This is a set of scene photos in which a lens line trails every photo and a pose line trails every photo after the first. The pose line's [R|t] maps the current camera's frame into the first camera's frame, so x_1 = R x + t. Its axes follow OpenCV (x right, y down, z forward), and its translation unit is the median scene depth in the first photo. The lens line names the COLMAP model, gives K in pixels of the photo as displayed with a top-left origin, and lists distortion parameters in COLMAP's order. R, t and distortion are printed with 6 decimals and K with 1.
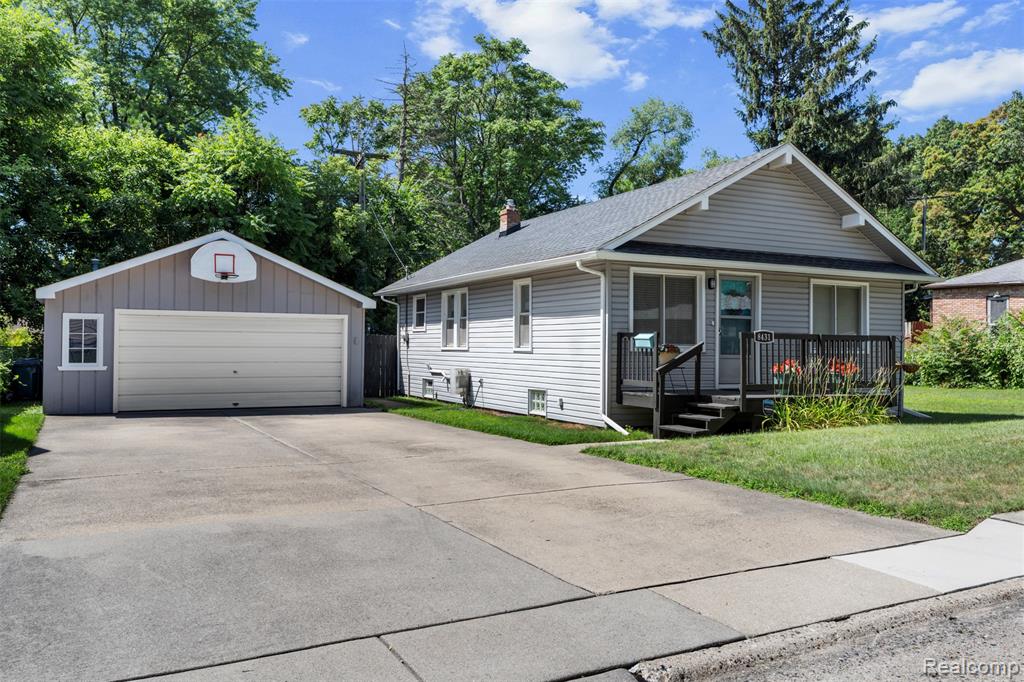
lens RADIAL K [[837.5, 0, 512.0], [0, 837.5, 341.0], [0, 0, 1]] dist [-0.008954, -0.005446]
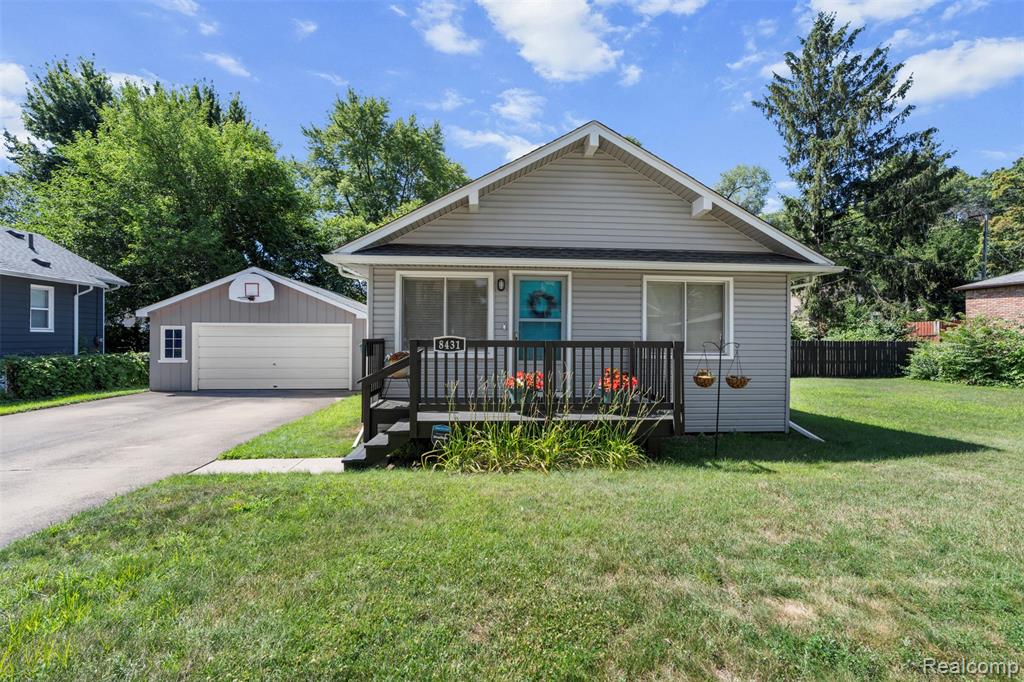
lens RADIAL K [[462.0, 0, 519.9], [0, 462.0, 337.6], [0, 0, 1]] dist [-0.015681, 0.004398]
pose [[0.921728, -0.004611, -0.387809, 0.386073], [0.005336, 0.999985, 0.000792, -0.007996], [0.387799, -0.002799, 0.921740, 0.446880]]
